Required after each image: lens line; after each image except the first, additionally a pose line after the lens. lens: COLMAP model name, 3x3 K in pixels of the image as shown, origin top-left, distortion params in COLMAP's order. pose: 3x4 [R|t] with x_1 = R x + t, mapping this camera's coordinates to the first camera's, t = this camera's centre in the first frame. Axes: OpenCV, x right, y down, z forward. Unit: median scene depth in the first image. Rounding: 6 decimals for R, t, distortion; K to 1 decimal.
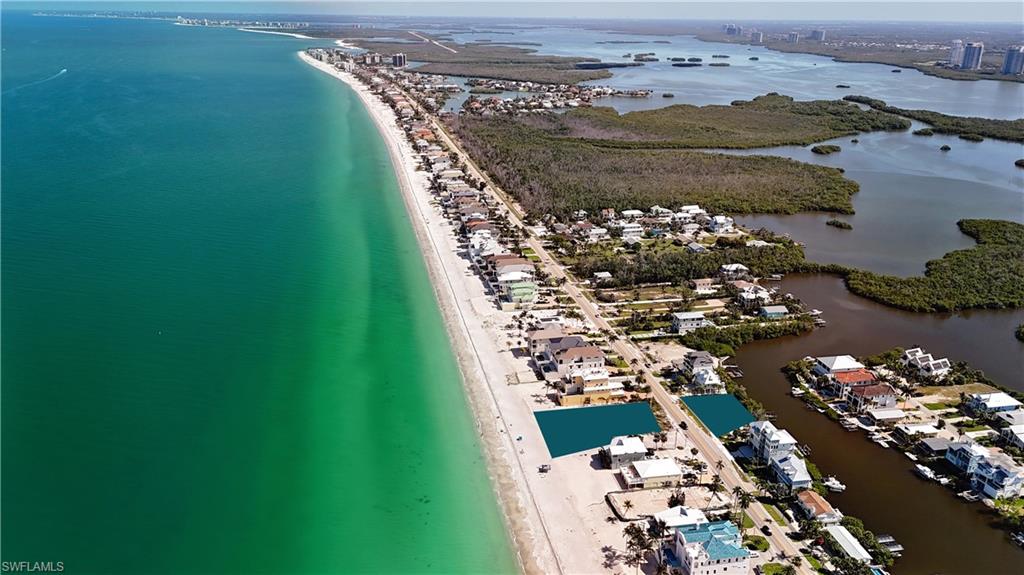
lens RADIAL K [[745.2, 0, 517.2], [0, 745.2, 285.8], [0, 0, 1]] dist [0.078230, -0.086096]
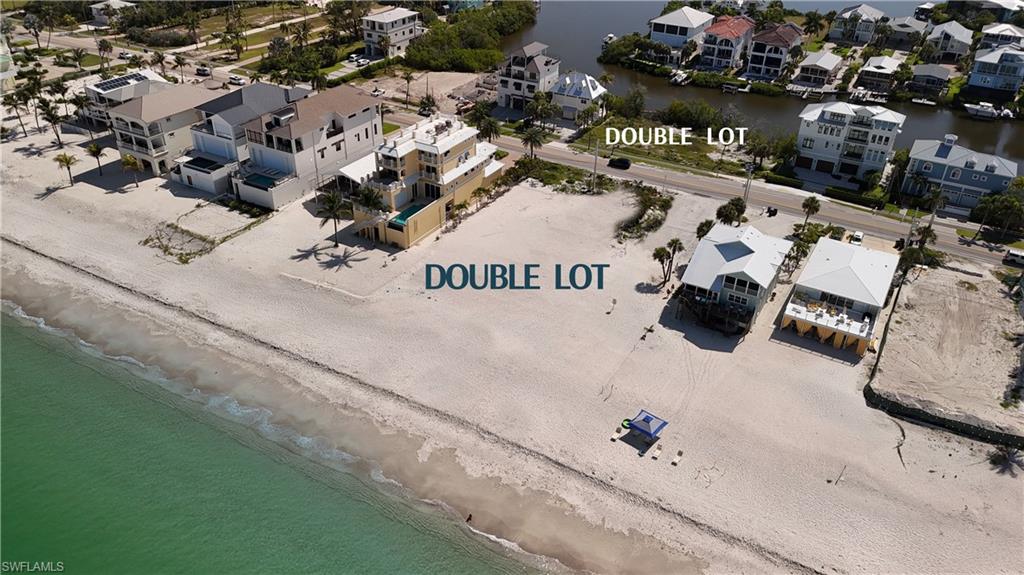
lens RADIAL K [[745.2, 0, 517.2], [0, 745.2, 285.8], [0, 0, 1]] dist [0.078230, -0.086096]
pose [[0.659602, -0.394961, 0.639477, -0.077476], [0.240267, 0.916962, 0.318516, 0.047387], [-0.712178, -0.056448, 0.699726, 0.427494]]
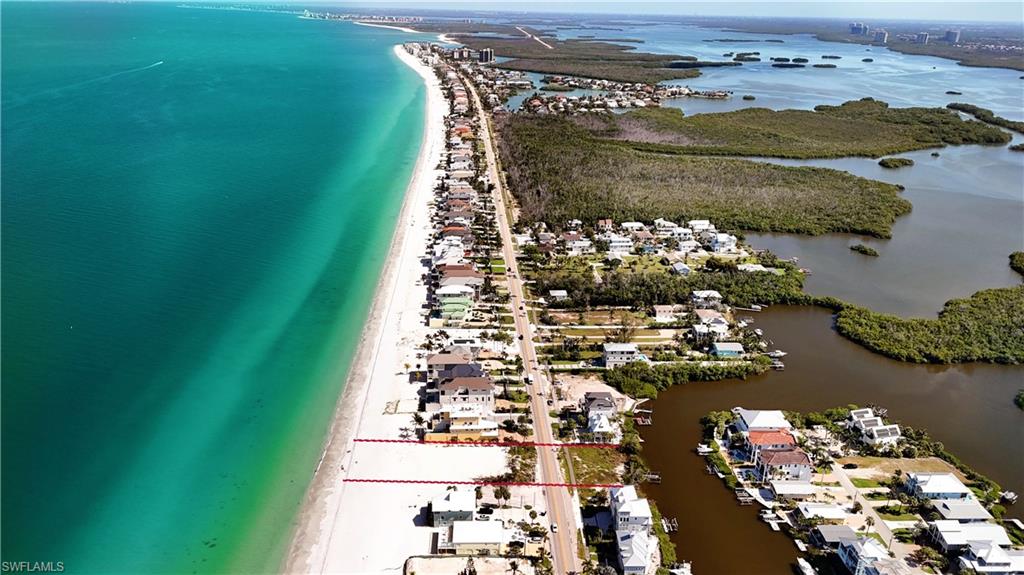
lens RADIAL K [[745.2, 0, 517.2], [0, 745.2, 285.8], [0, 0, 1]] dist [0.078230, -0.086096]
pose [[0.988923, 0.061467, -0.135108, 0.164669], [-0.060838, 0.998109, 0.008783, -0.025407], [0.135392, -0.000466, 0.990792, 0.073290]]
